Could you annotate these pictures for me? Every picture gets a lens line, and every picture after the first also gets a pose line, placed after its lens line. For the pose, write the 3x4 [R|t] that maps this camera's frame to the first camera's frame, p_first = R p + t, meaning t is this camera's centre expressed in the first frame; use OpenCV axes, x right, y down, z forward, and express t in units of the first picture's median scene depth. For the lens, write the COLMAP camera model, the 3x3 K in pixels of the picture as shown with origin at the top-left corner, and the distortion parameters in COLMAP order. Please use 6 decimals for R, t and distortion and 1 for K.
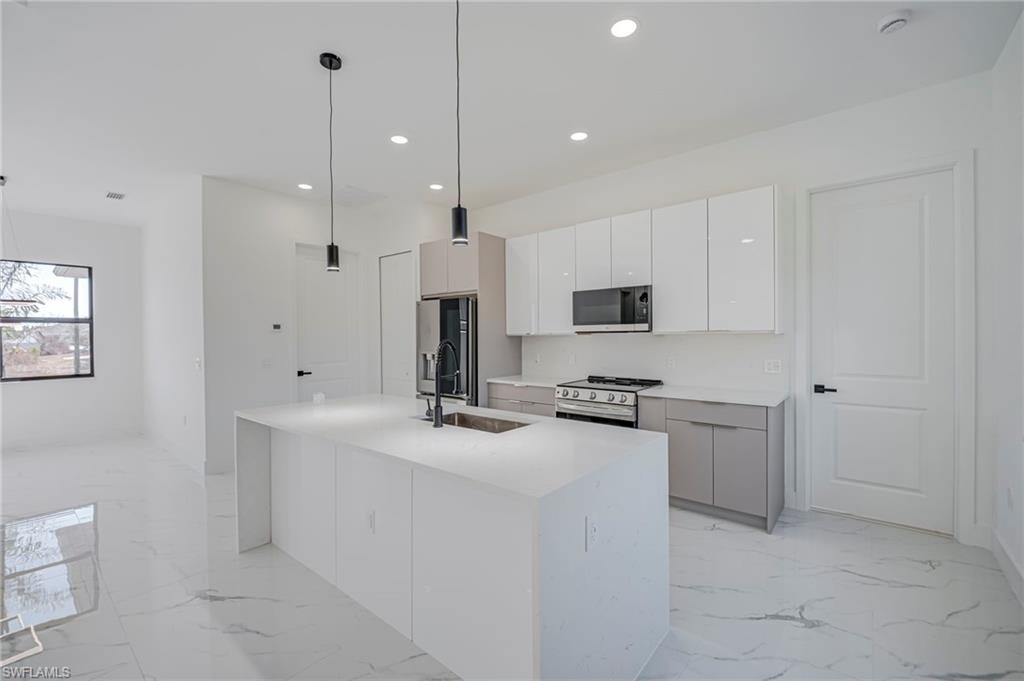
lens RADIAL K [[427.1, 0, 514.2], [0, 427.1, 339.9], [0, 0, 1]] dist [0.009461, -0.013513]
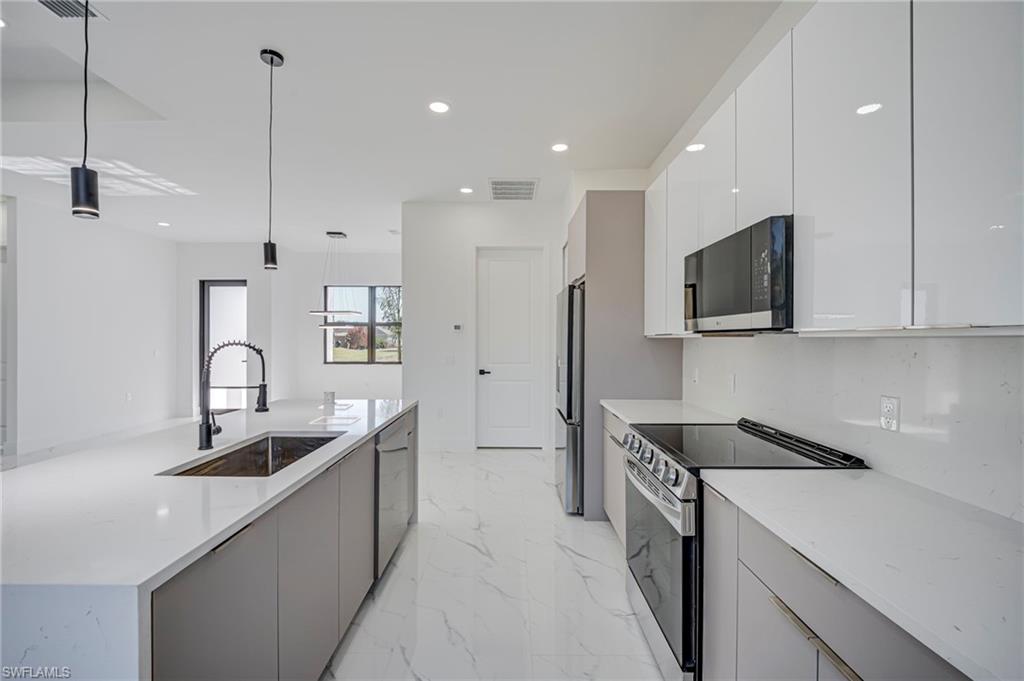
lens RADIAL K [[427.1, 0, 514.2], [0, 427.1, 339.9], [0, 0, 1]] dist [0.009461, -0.013513]
pose [[0.638815, 0.014076, -0.769231, 0.419765], [-0.016323, 0.999856, 0.004740, -0.007435], [0.769187, 0.009528, 0.638953, 0.487037]]
